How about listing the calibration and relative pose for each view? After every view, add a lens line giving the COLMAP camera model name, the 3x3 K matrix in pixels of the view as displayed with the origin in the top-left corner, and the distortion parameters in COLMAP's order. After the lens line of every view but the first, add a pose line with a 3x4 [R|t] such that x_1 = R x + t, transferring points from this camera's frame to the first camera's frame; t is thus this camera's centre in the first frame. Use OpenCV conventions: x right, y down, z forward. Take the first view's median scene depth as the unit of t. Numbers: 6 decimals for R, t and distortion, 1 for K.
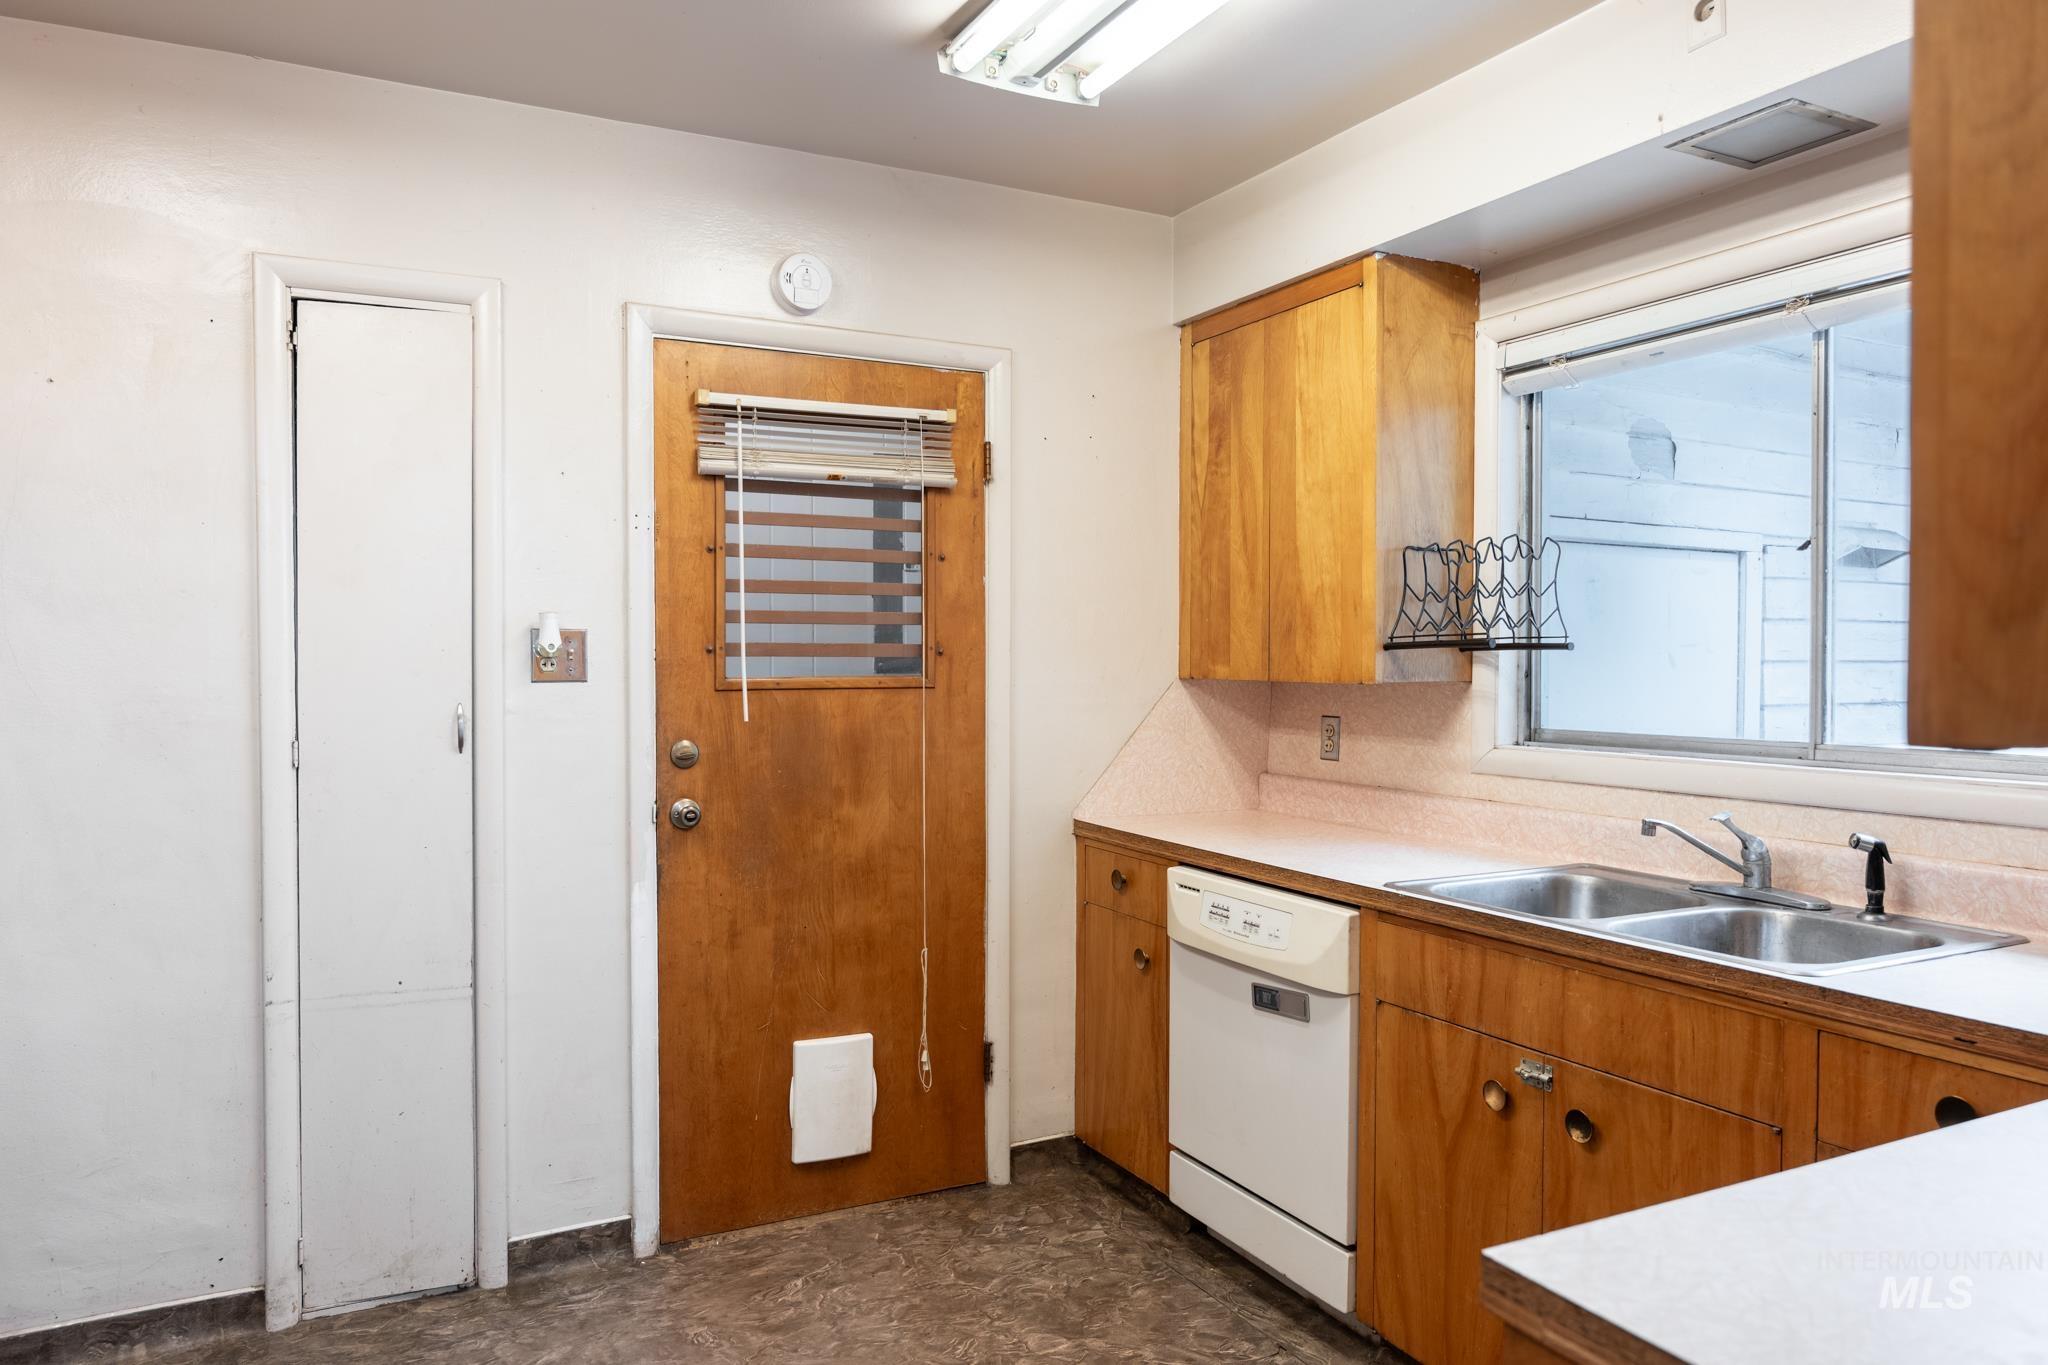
lens RADIAL K [[1356.3, 0, 1016.2], [0, 1356.3, 677.4], [0, 0, 1]] dist [-0.015836, 0.008339]
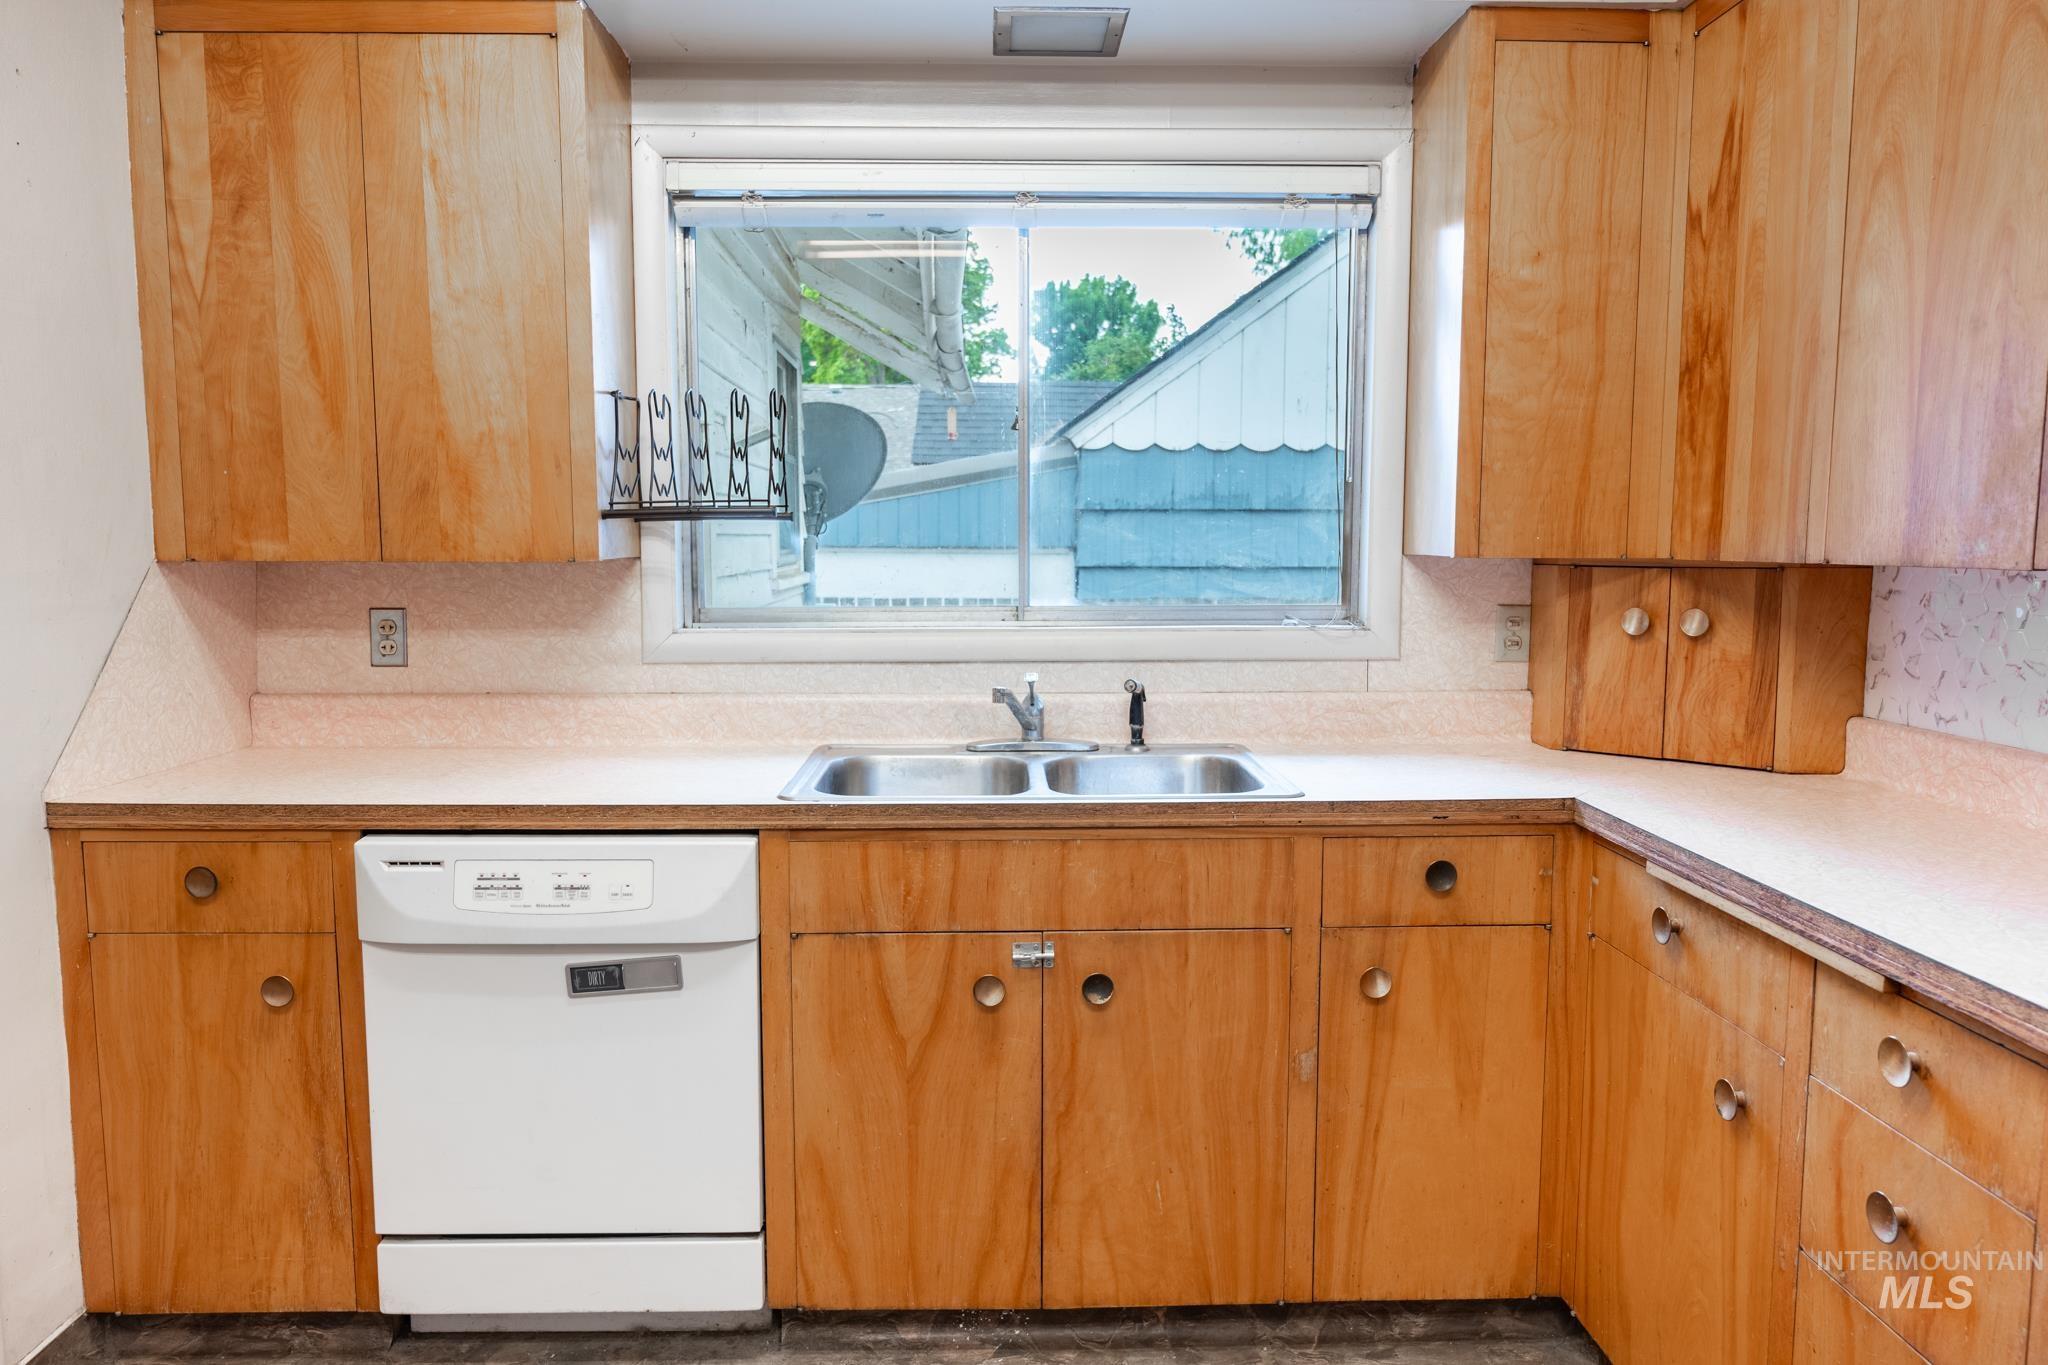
lens RADIAL K [[1356.3, 0, 1015.6], [0, 1356.3, 676.1], [0, 0, 1]] dist [-0.015836, 0.008339]
pose [[0.431127, -0.092156, 0.897573, -0.340273], [0.014254, 0.995342, 0.095348, -0.000469], [-0.902179, -0.028313, 0.430432, 0.420463]]
